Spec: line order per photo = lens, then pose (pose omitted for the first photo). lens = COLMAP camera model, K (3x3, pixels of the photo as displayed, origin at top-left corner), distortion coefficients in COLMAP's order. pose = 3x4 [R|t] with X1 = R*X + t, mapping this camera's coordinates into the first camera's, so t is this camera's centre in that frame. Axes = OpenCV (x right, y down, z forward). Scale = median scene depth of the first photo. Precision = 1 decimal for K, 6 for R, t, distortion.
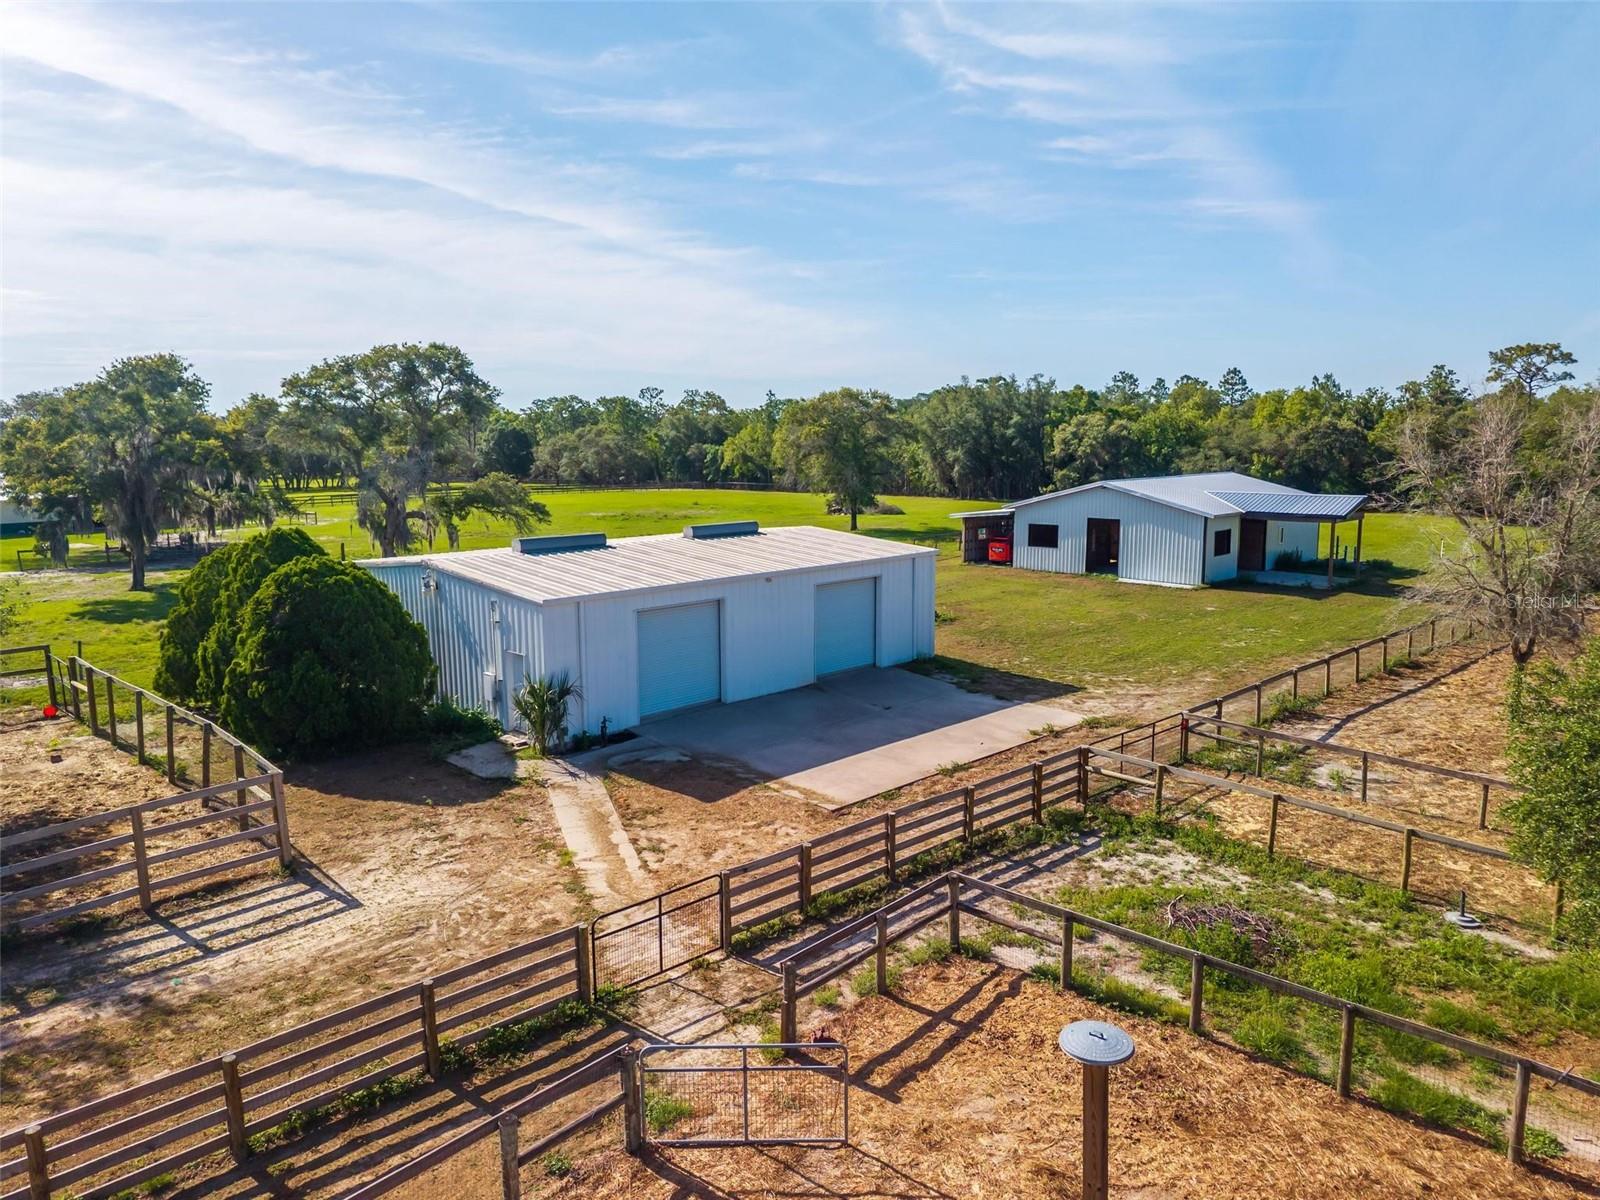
lens RADIAL K [[1074.1, 0, 786.5], [0, 1074.1, 628.2], [0, 0, 1]] dist [0.027372, -0.036466]
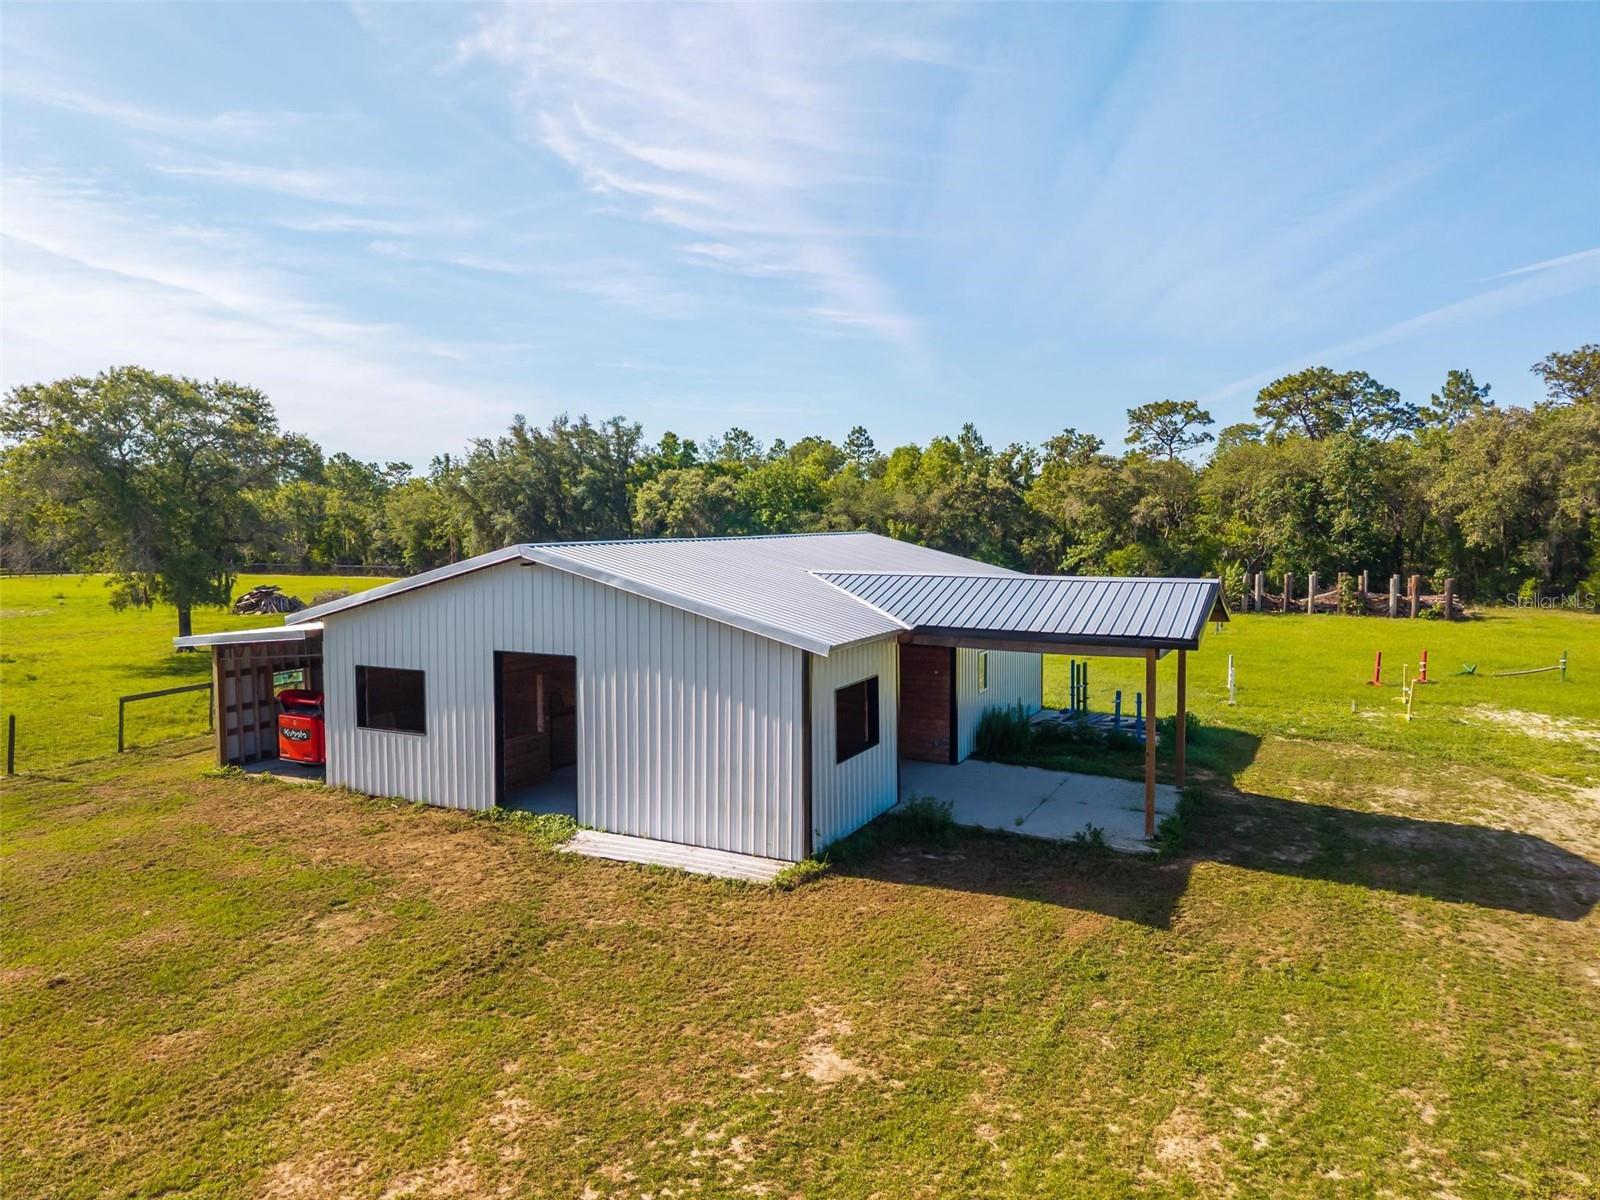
lens RADIAL K [[1063.7, 0, 800.0], [0, 1063.7, 600.0], [0, 0, 1]] dist [0.014564, -0.003919]
pose [[0.946083, -0.018761, 0.323381, 0.121142], [0.050875, 0.994538, -0.091142, -0.038009], [-0.319905, 0.102680, 0.941869, 0.297394]]
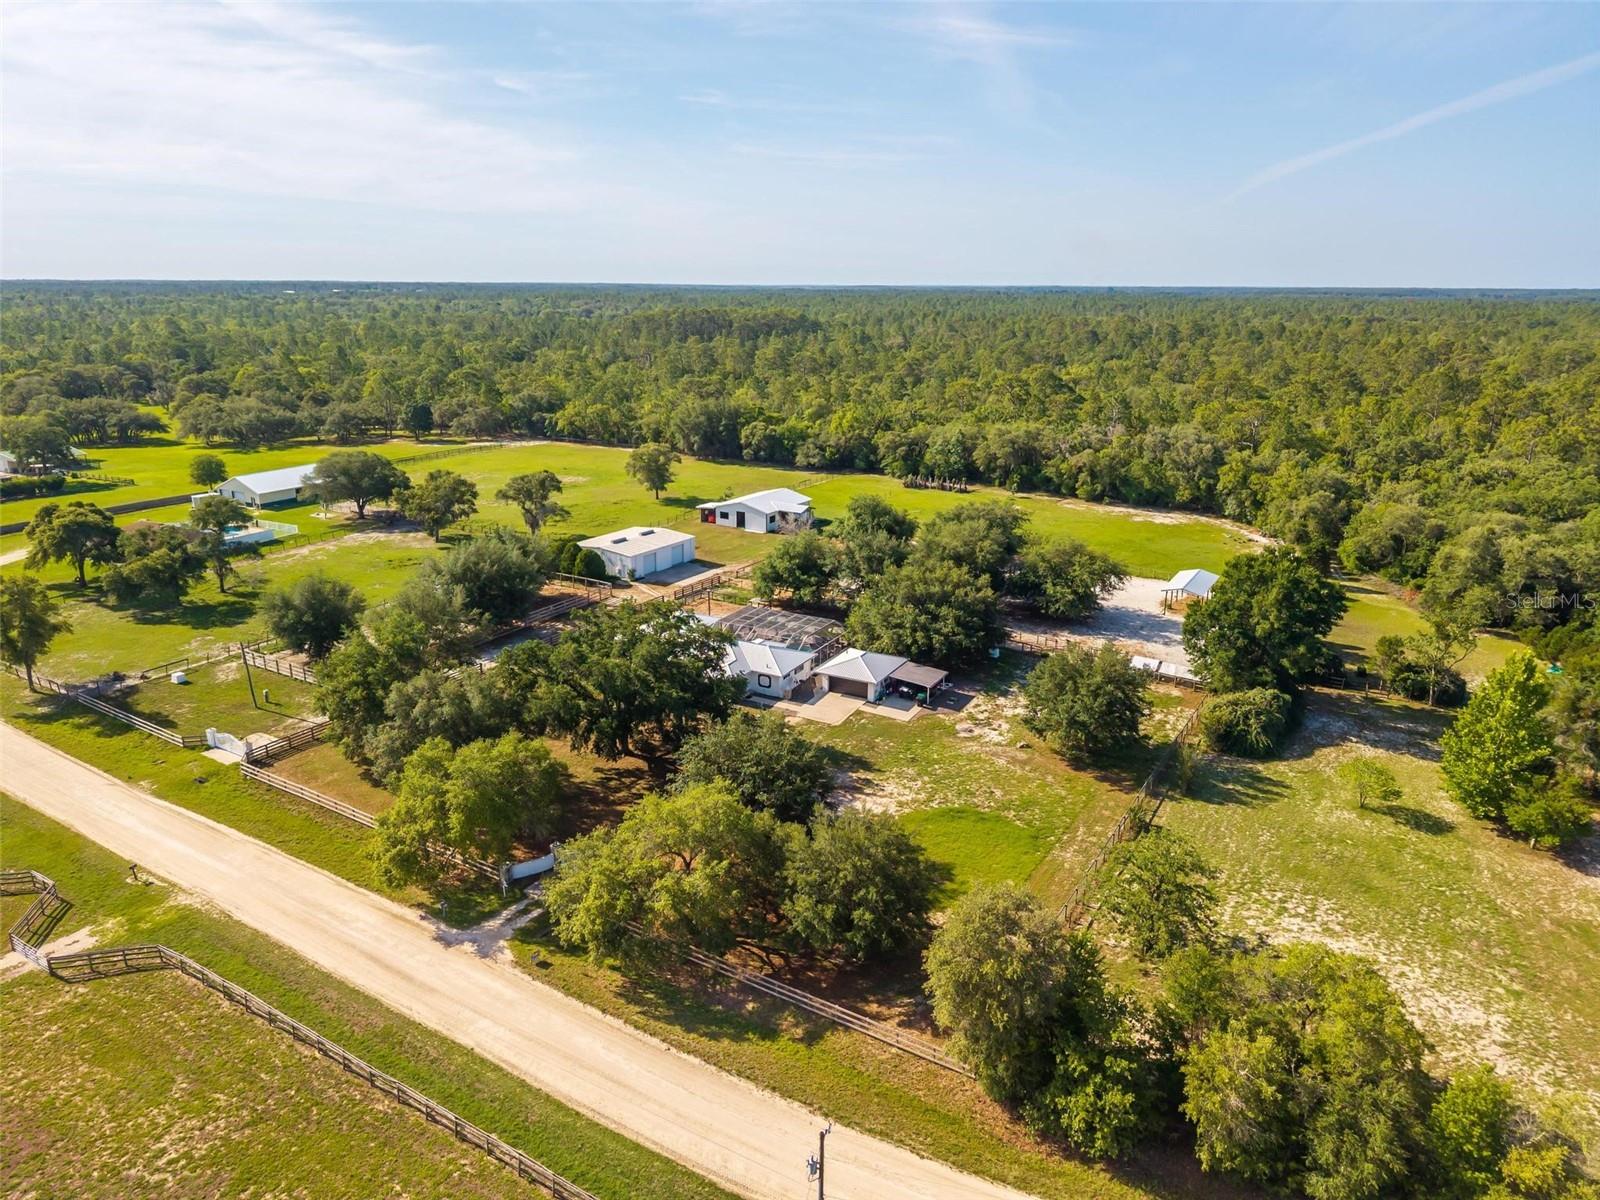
lens RADIAL K [[1074.1, 0, 786.5], [0, 1074.1, 628.2], [0, 0, 1]] dist [0.027372, -0.036466]
pose [[0.971092, -0.058284, 0.231479, -0.170306], [0.026266, 0.989935, 0.139064, -0.093603], [-0.237255, -0.128964, 0.962849, -1.073784]]
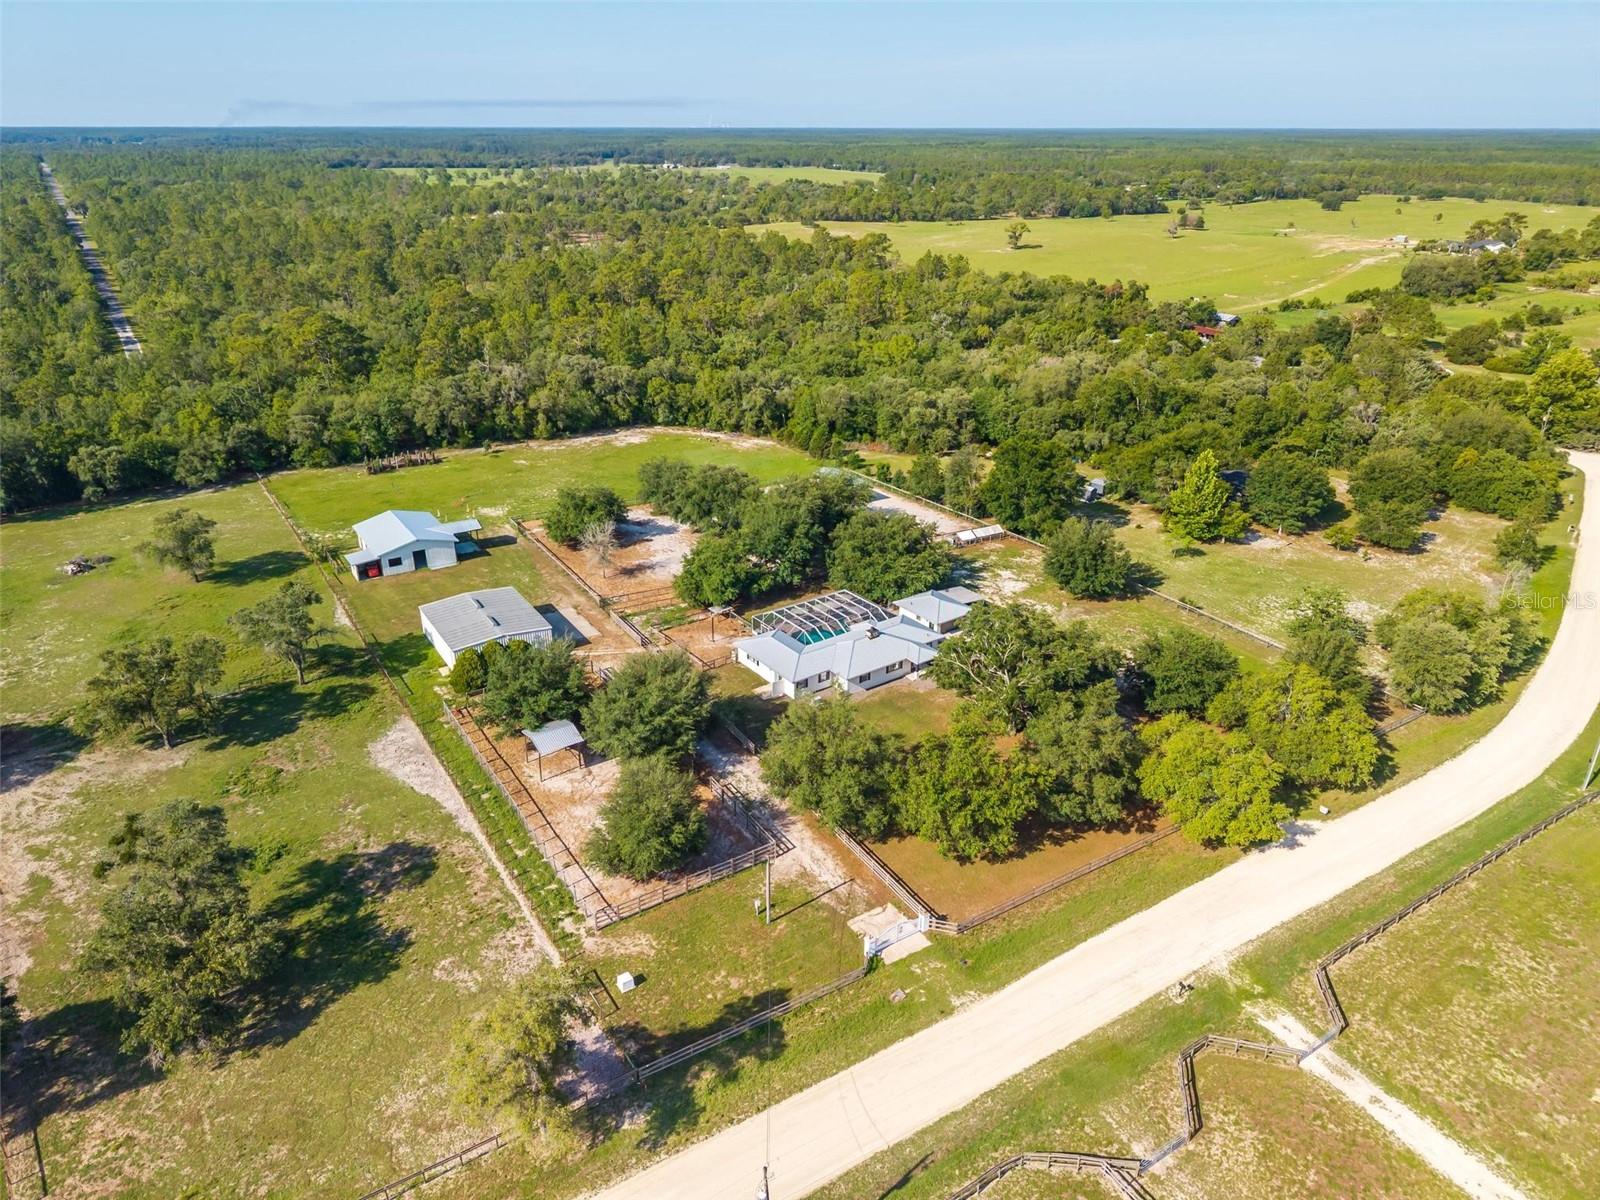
lens RADIAL K [[1085.5, 0, 816.1], [0, 1085.5, 603.5], [0, 0, 1]] dist [0.011274, -0.005269]
pose [[0.177739, -0.387081, 0.904753, -1.000917], [0.159598, 0.918558, 0.361634, -0.387984], [-0.971050, 0.080120, 0.225041, -0.305881]]
